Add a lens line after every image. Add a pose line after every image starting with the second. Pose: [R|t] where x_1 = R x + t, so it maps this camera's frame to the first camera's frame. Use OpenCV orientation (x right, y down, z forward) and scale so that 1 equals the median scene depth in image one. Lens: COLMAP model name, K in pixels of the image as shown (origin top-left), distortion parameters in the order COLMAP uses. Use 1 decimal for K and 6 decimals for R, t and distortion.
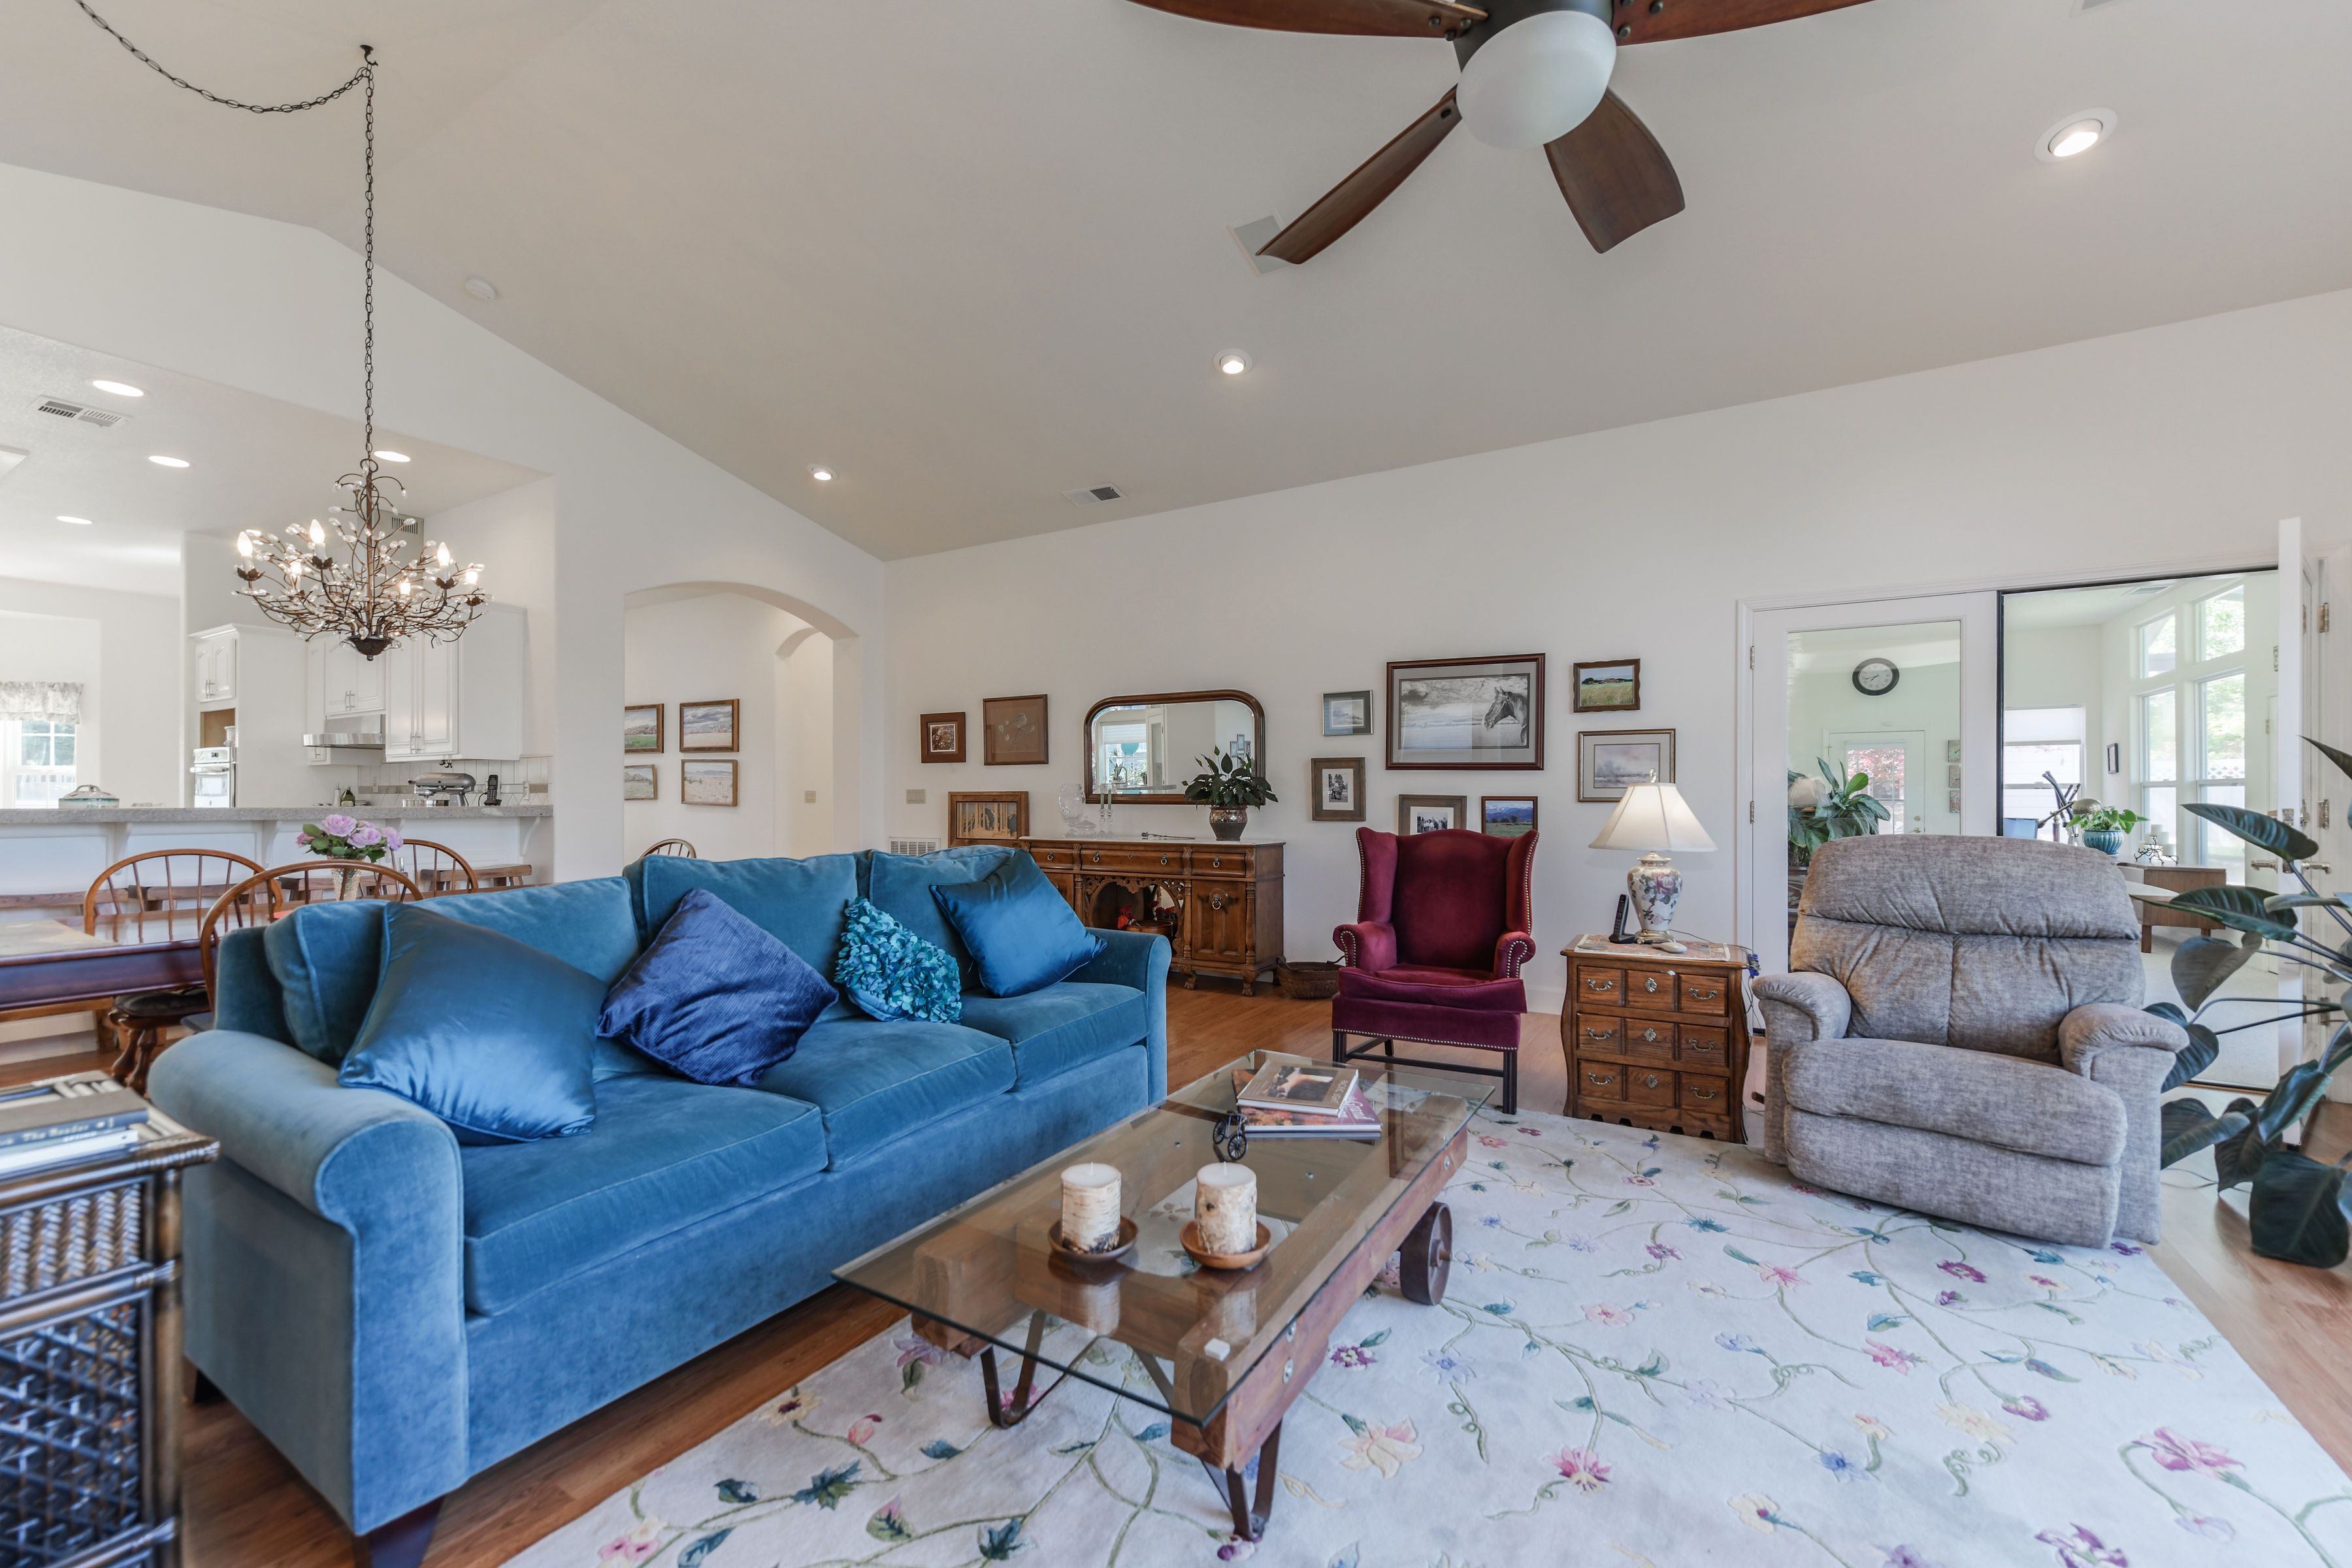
lens RADIAL K [[929.2, 0, 1187.7], [0, 929.2, 802.3], [0, 0, 1]] dist [0.005524, -0.001663]
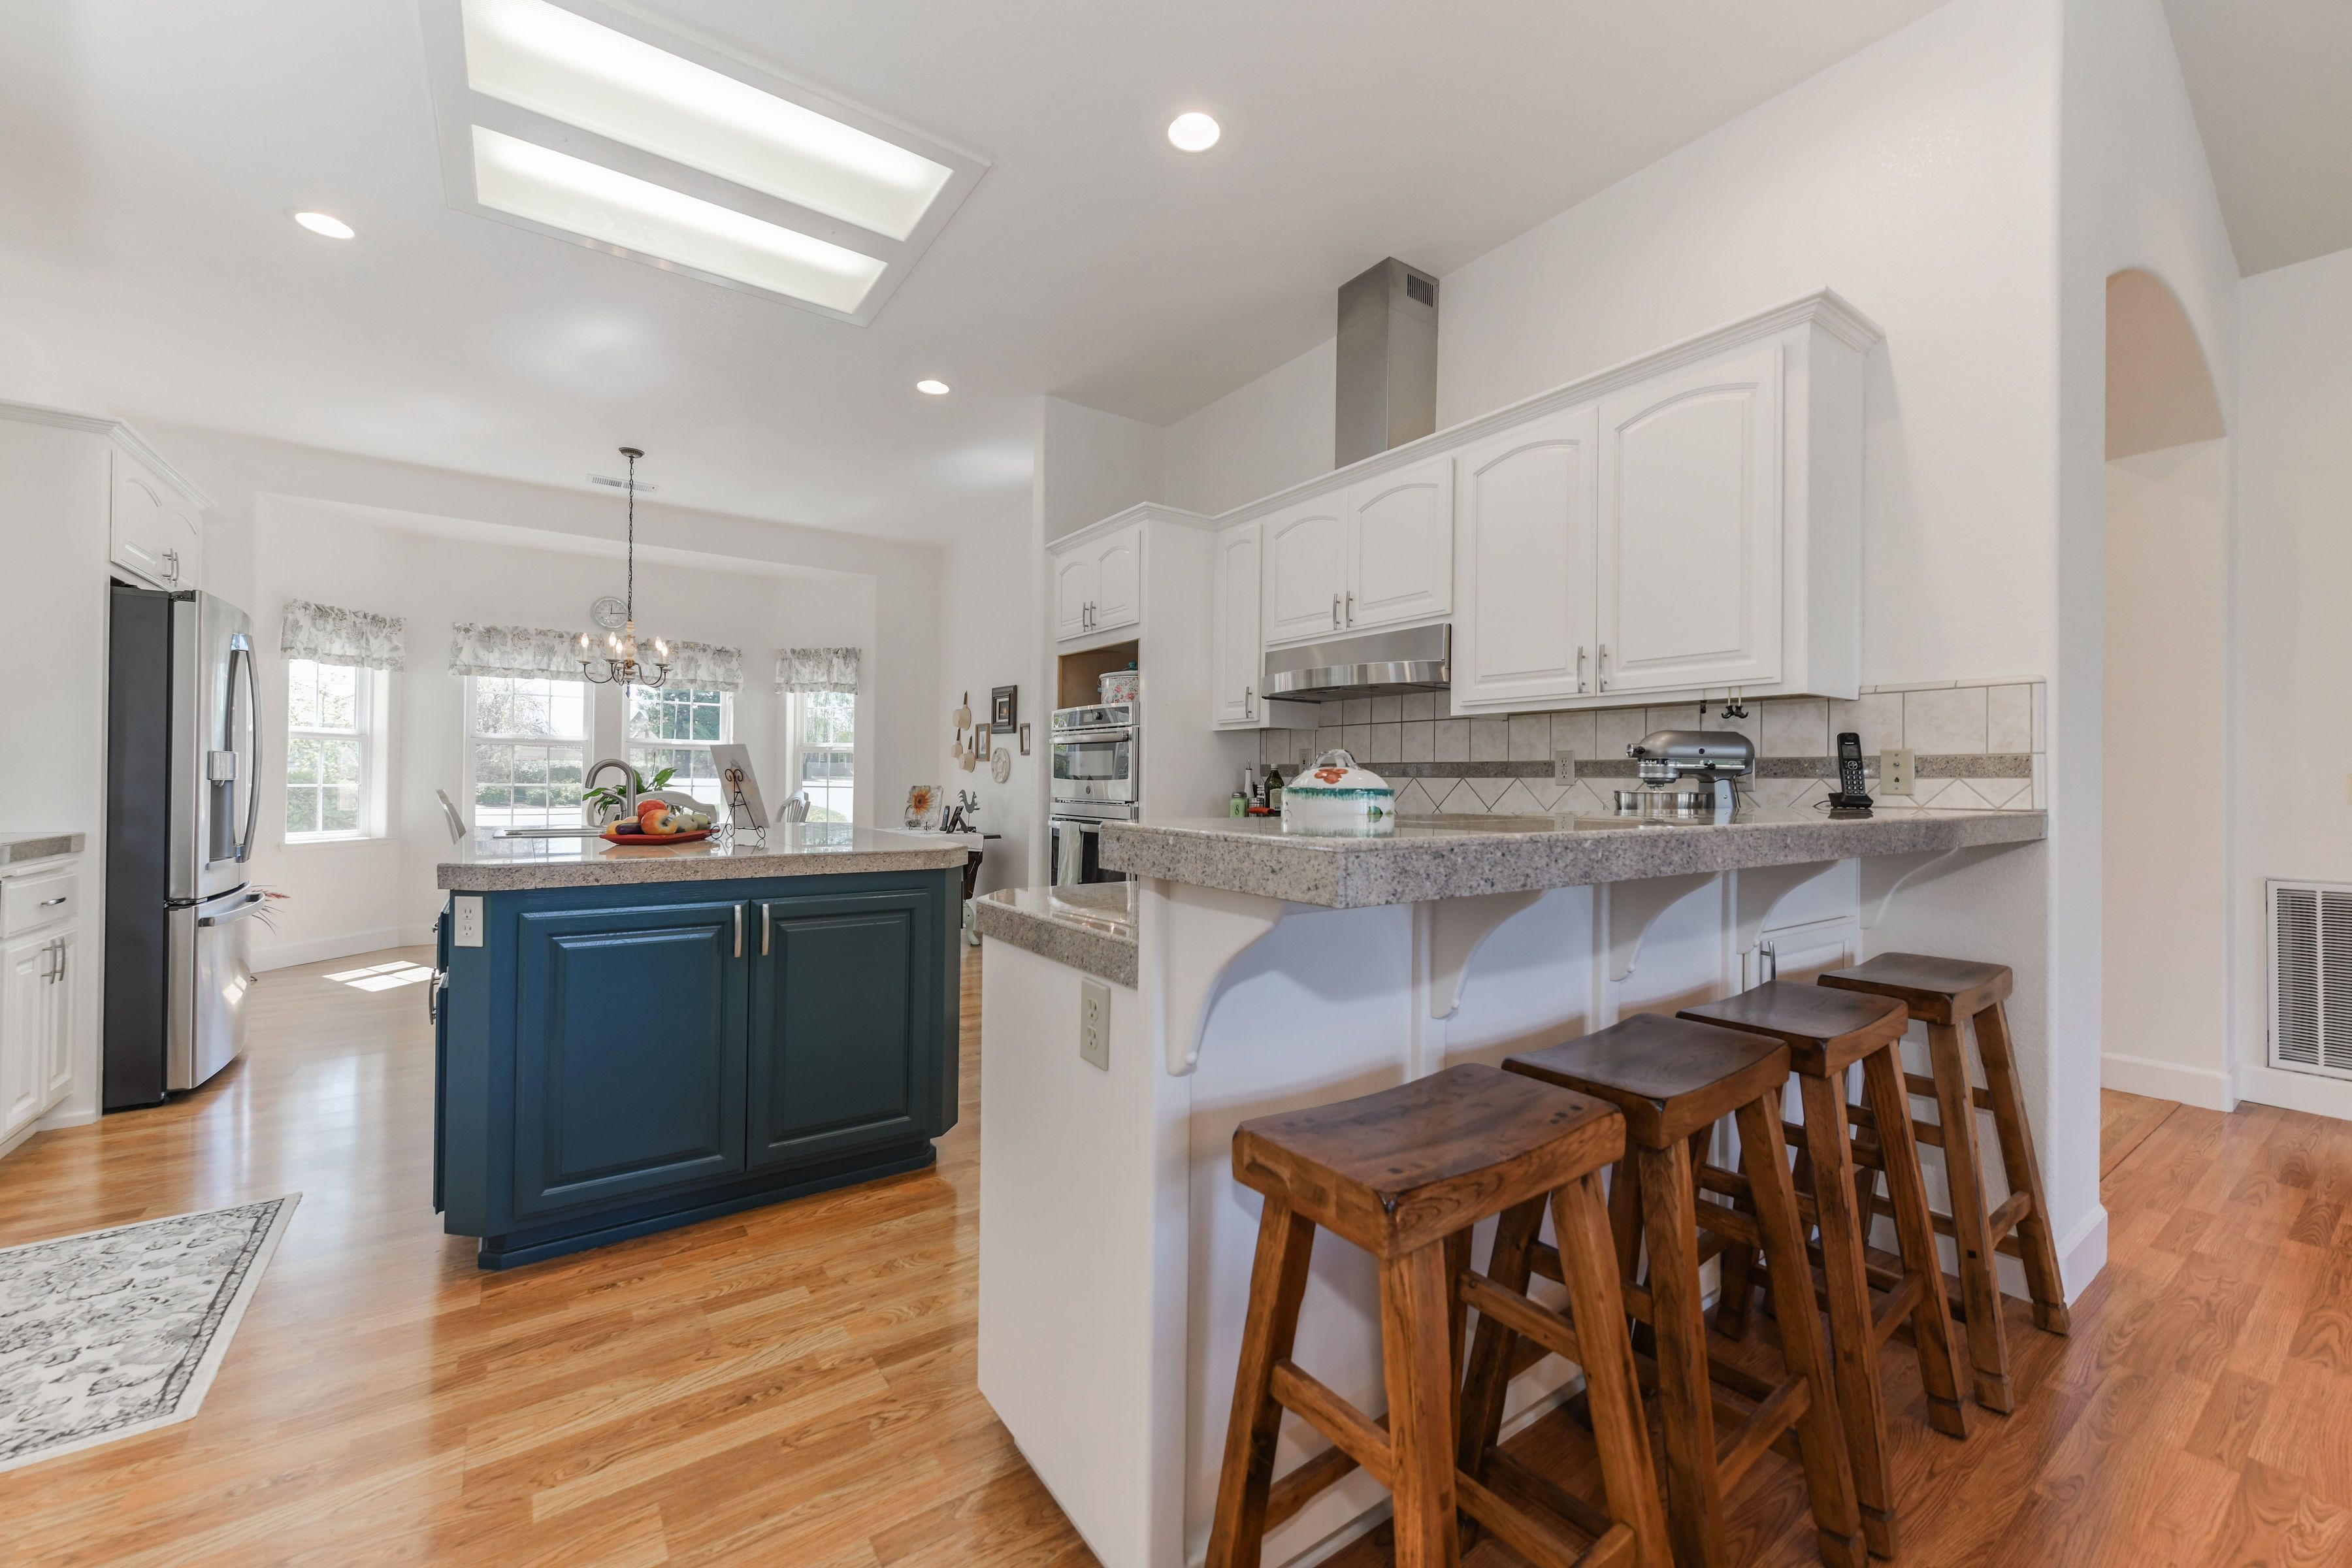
lens RADIAL K [[929.2, 0, 1180.6], [0, 929.2, 775.6], [0, 0, 1]] dist [0.005524, -0.001663]
pose [[0.911626, 0.006943, -0.410962, -0.859954], [-0.012480, 0.999864, -0.010790, -0.002894], [0.410831, 0.014965, 0.911588, 0.514356]]
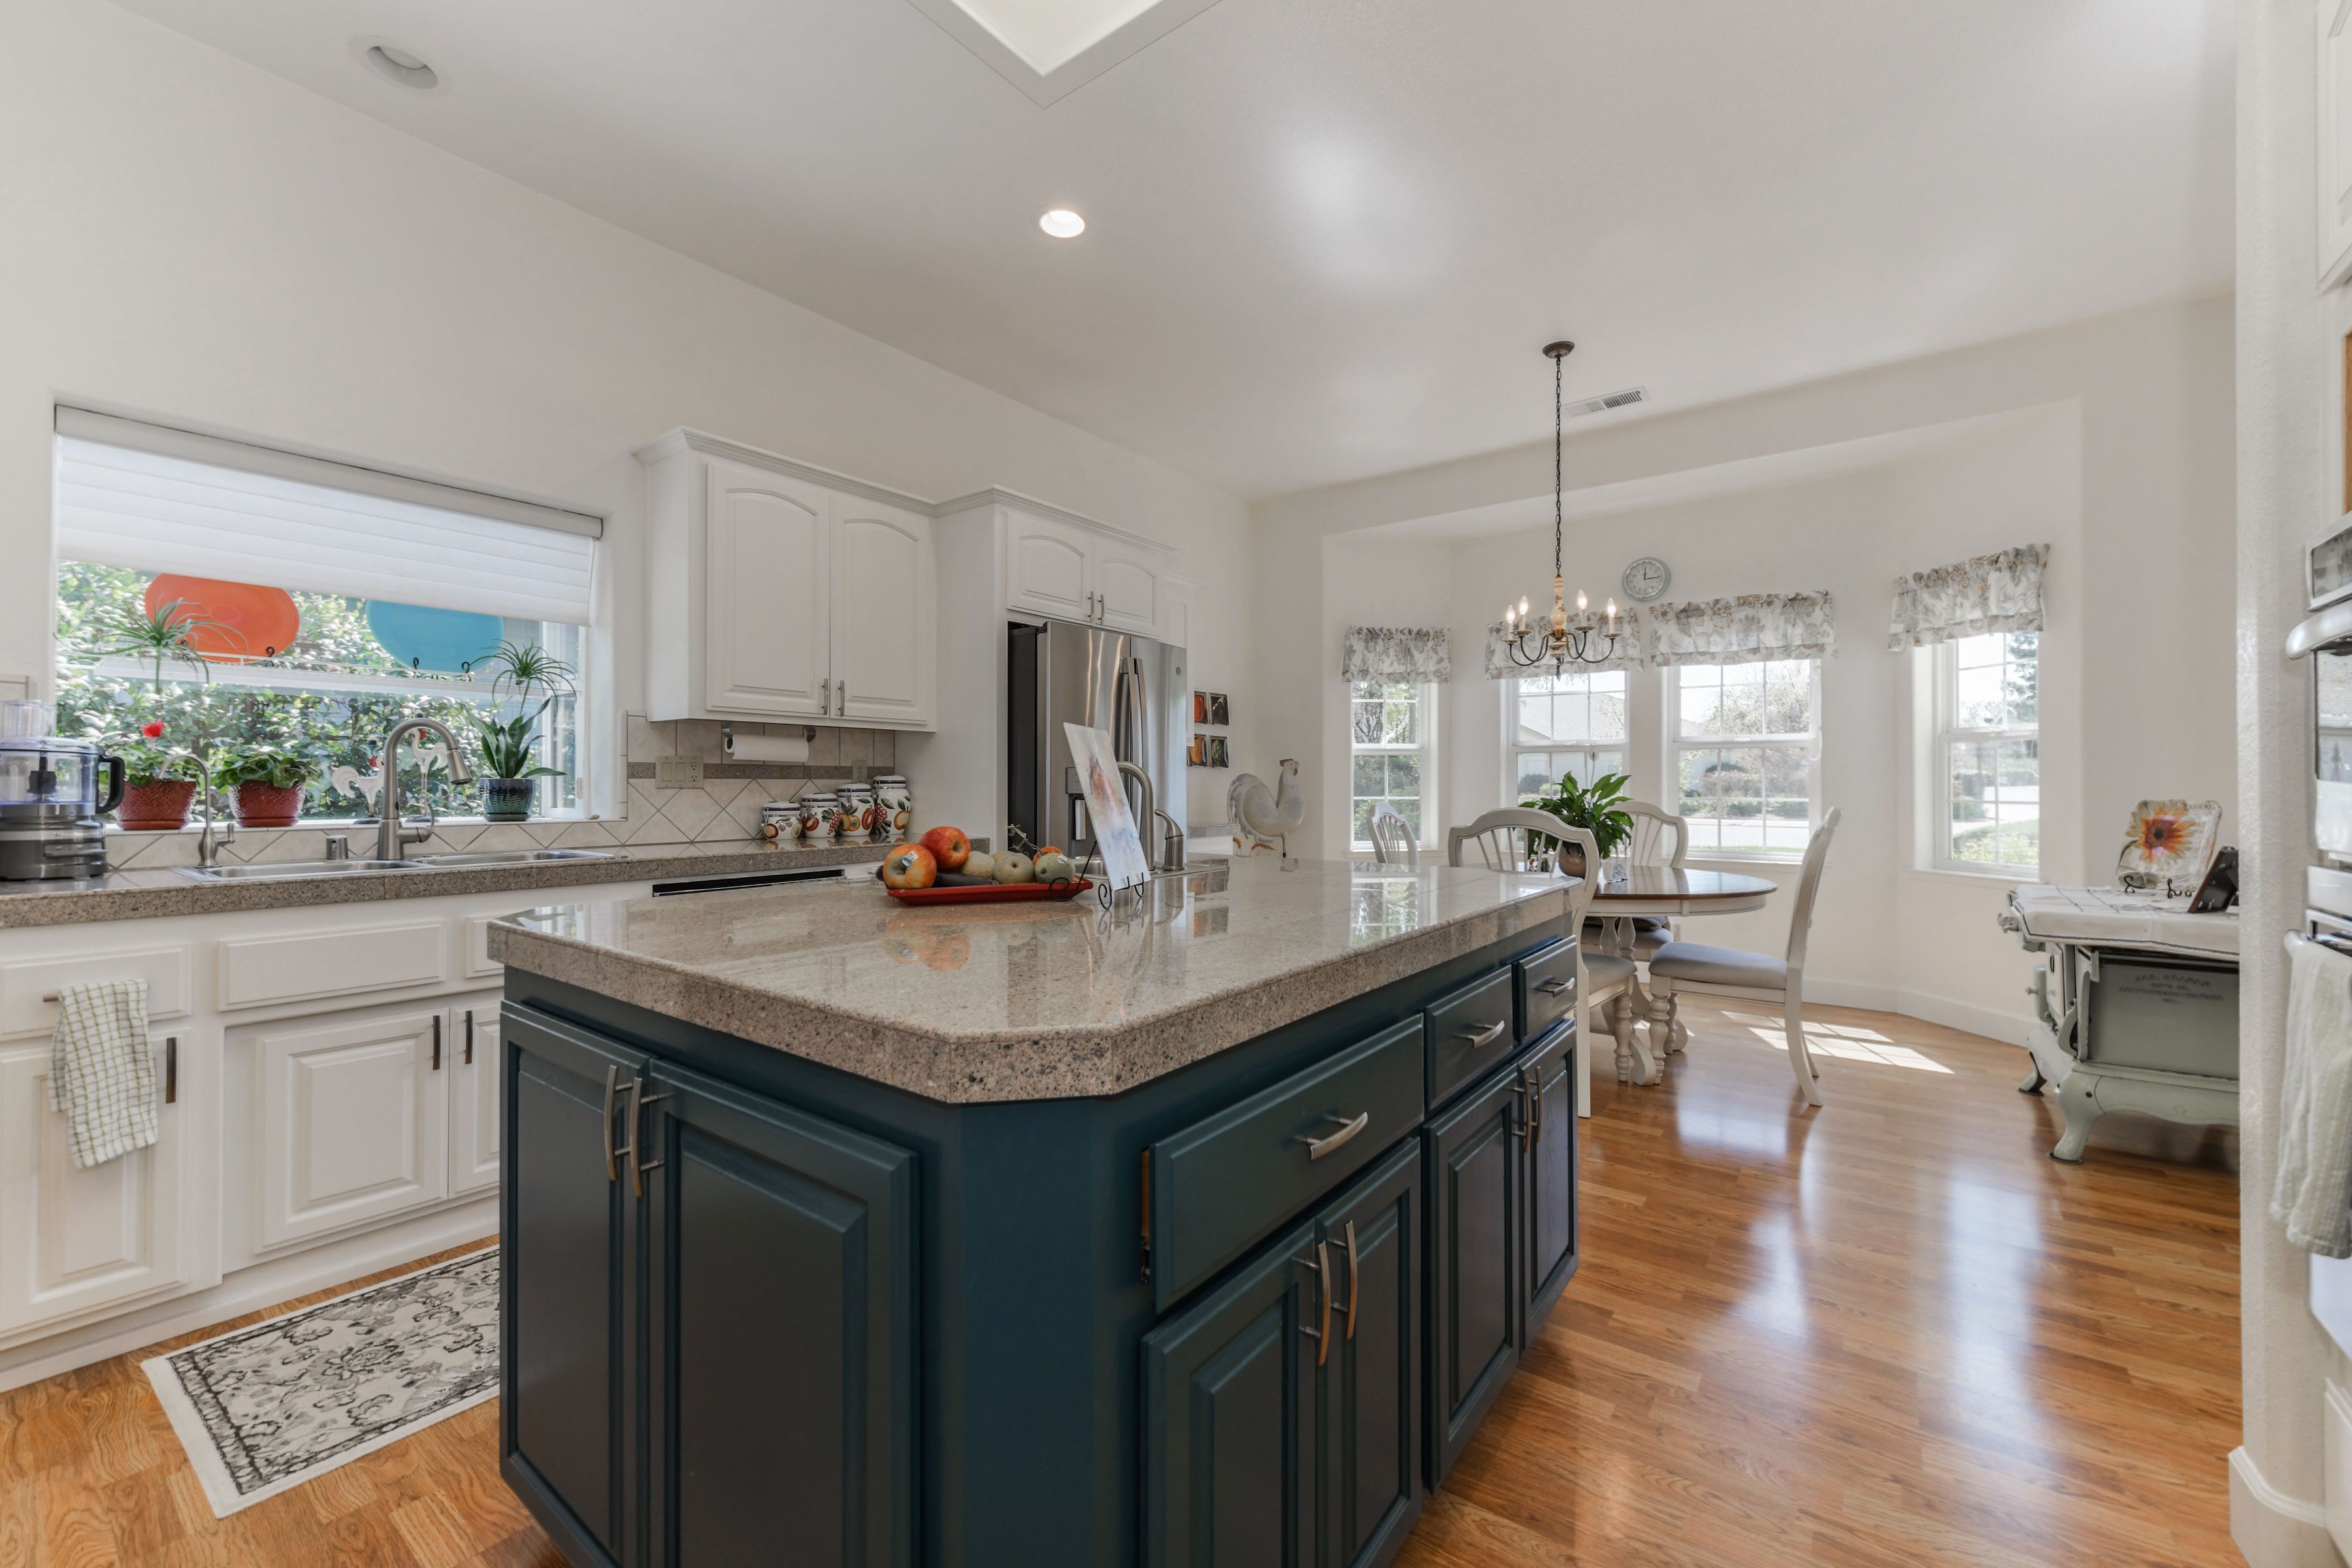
lens RADIAL K [[929.2, 0, 1174.2], [0, 929.2, 780.3], [0, 0, 1]] dist [0.005524, -0.001663]
pose [[-0.115946, -0.005357, -0.993241, -1.041651], [-0.005210, 0.999975, -0.004785, -0.005295], [0.993242, 0.004620, -0.115971, 0.965214]]
